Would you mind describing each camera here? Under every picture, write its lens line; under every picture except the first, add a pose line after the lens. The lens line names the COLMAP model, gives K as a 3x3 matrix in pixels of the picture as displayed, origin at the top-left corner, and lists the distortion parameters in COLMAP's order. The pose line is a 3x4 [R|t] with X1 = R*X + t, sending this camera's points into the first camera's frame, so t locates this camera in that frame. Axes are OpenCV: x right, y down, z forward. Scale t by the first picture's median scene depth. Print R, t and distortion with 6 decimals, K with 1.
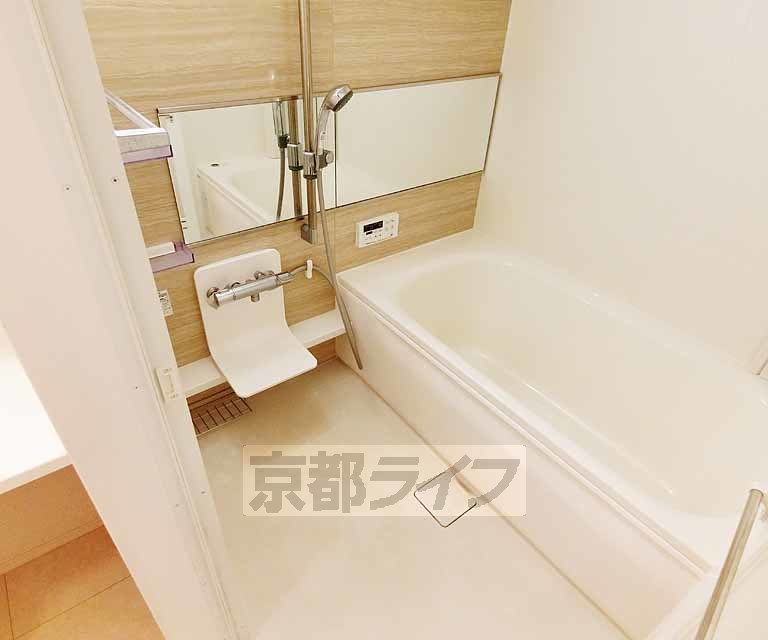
lens RADIAL K [[477.9, 0, 384.0], [0, 477.9, 320.0], [0, 0, 1]] dist [-0.069332, 0.000407]
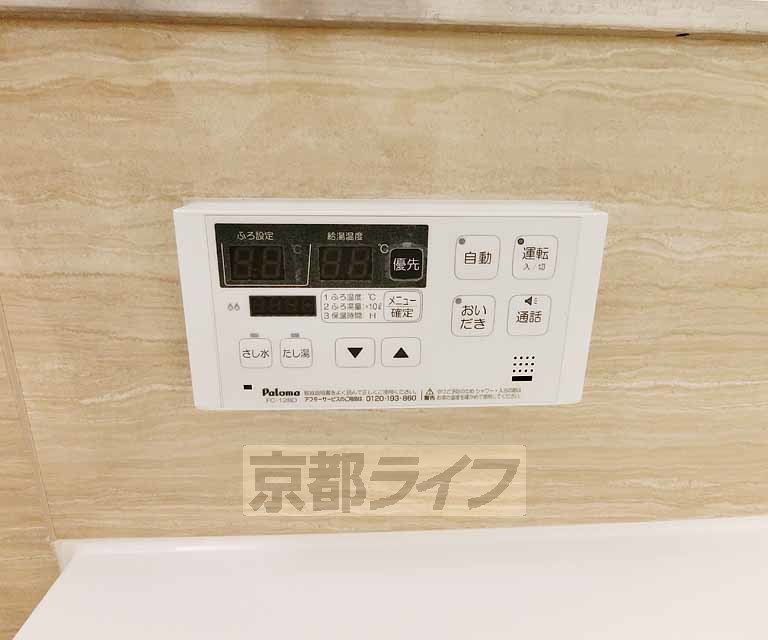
lens RADIAL K [[477.9, 0, 384.0], [0, 477.9, 320.0], [0, 0, 1]] dist [-0.069332, 0.000407]
pose [[0.819469, 0.126807, -0.558919, 0.054862], [-0.311421, 0.917205, -0.248501, -0.156802], [0.481131, 0.377698, 0.791111, 0.914192]]
